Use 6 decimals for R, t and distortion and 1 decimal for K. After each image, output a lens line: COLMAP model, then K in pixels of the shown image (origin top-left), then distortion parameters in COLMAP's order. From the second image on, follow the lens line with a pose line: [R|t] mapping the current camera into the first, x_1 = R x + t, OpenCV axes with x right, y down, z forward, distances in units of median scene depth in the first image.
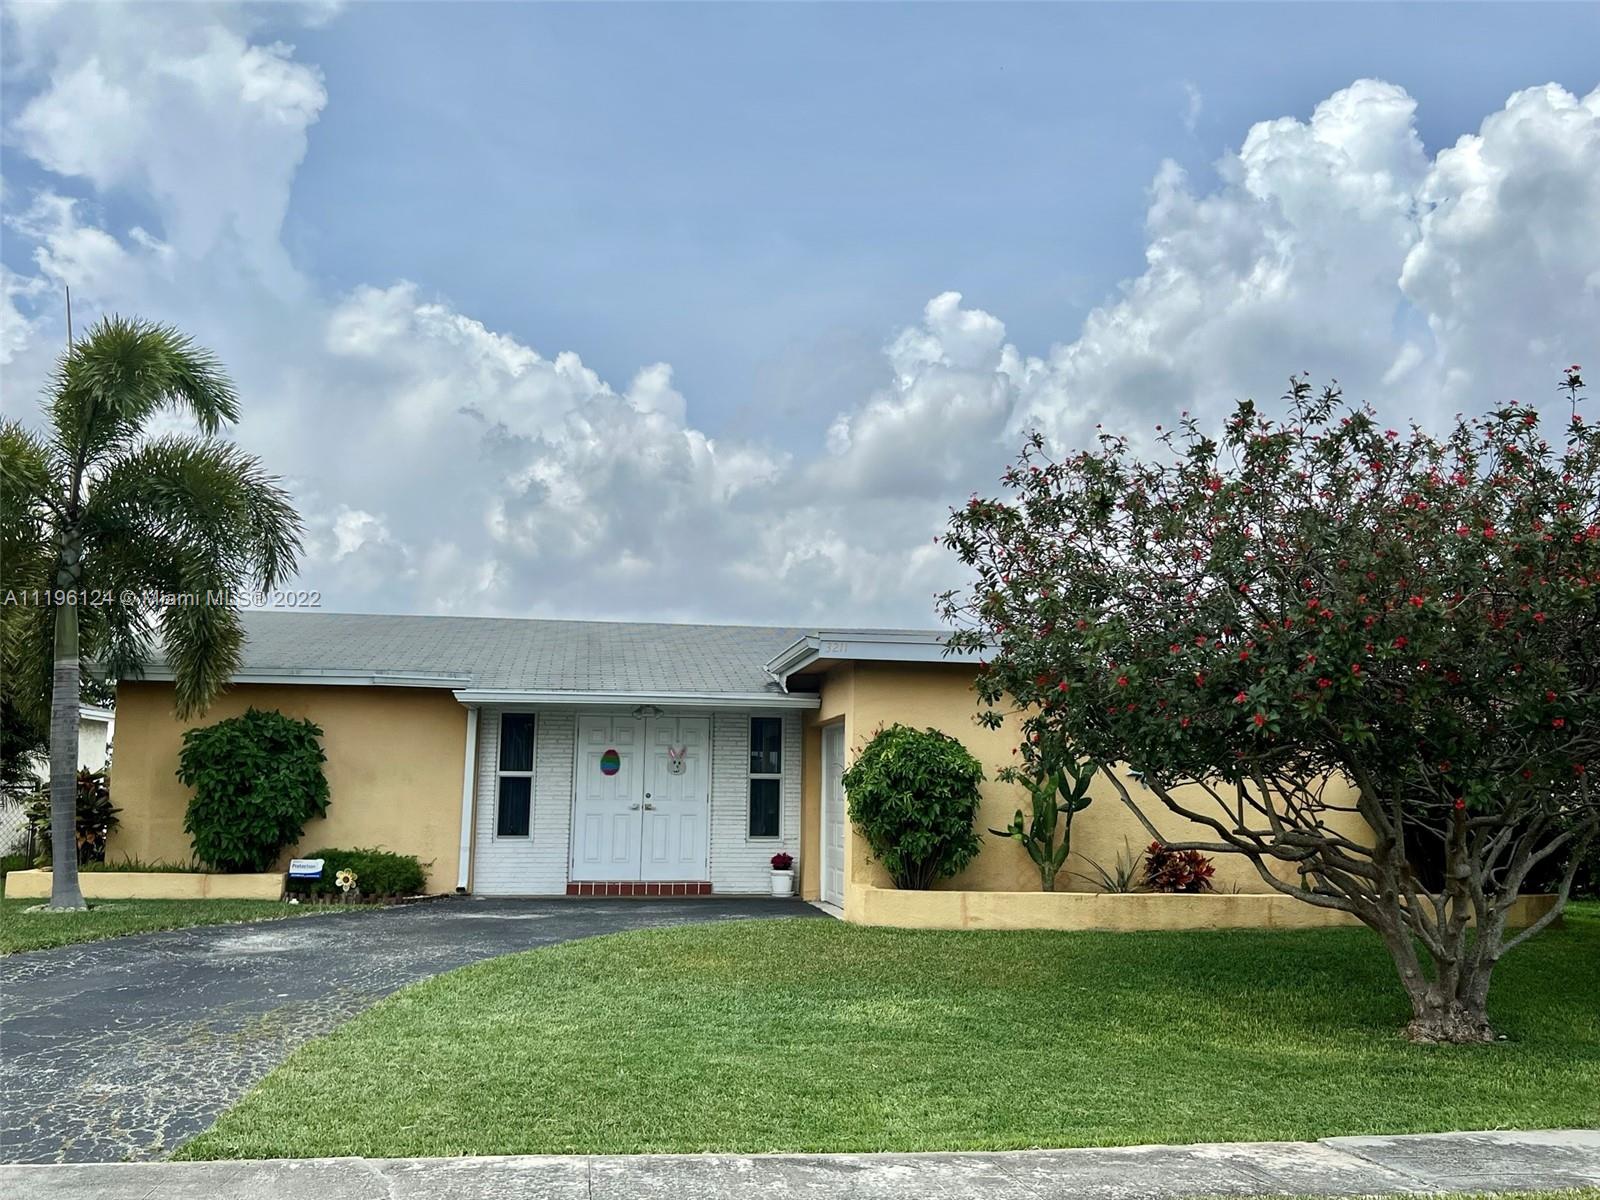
lens RADIAL K [[1388.6, 0, 800.0], [0, 1388.6, 600.0], [0, 0, 1]] dist [-0.003047, -0.009137]
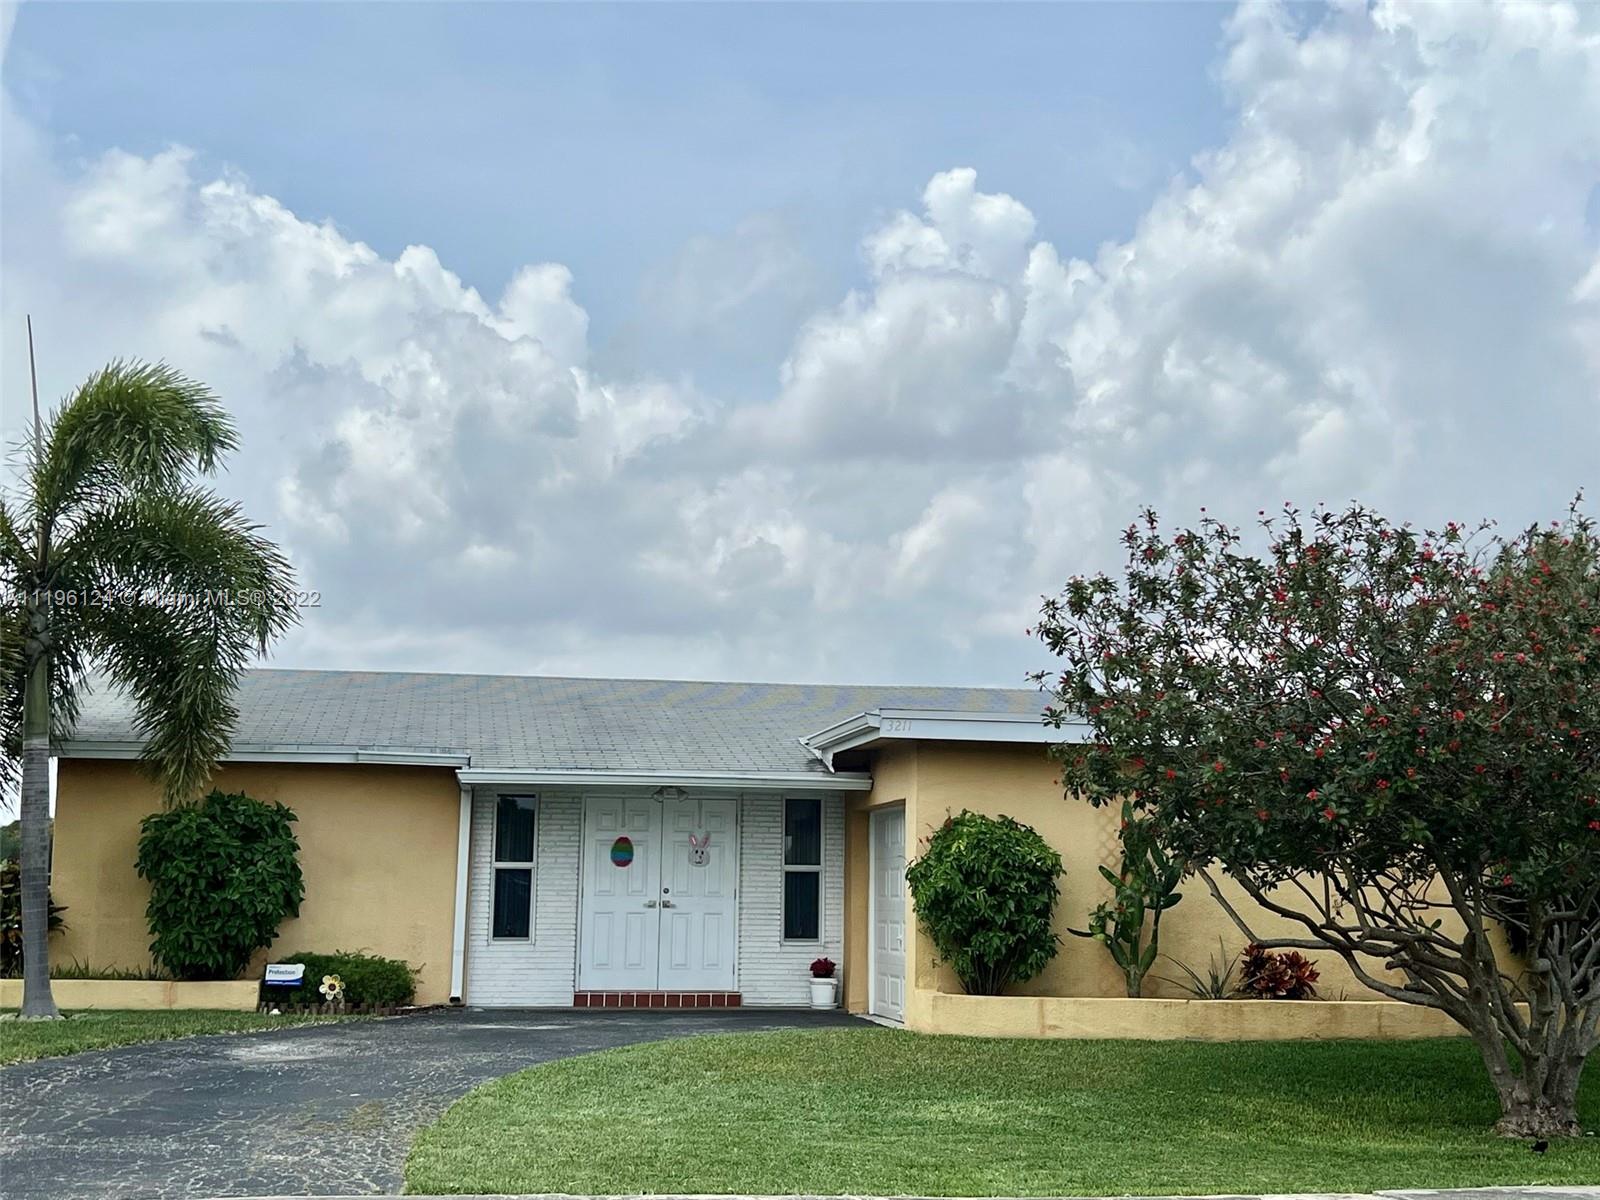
lens RADIAL K [[2071.3, 0, 800.0], [0, 2071.3, 600.0], [0, 0, 1]] dist [0.008137, 0.035381]
pose [[0.999803, 0.003309, 0.019562, -0.061845], [-0.003301, 0.999994, -0.000417, -0.044461], [-0.019563, 0.000353, 0.999809, -0.324195]]
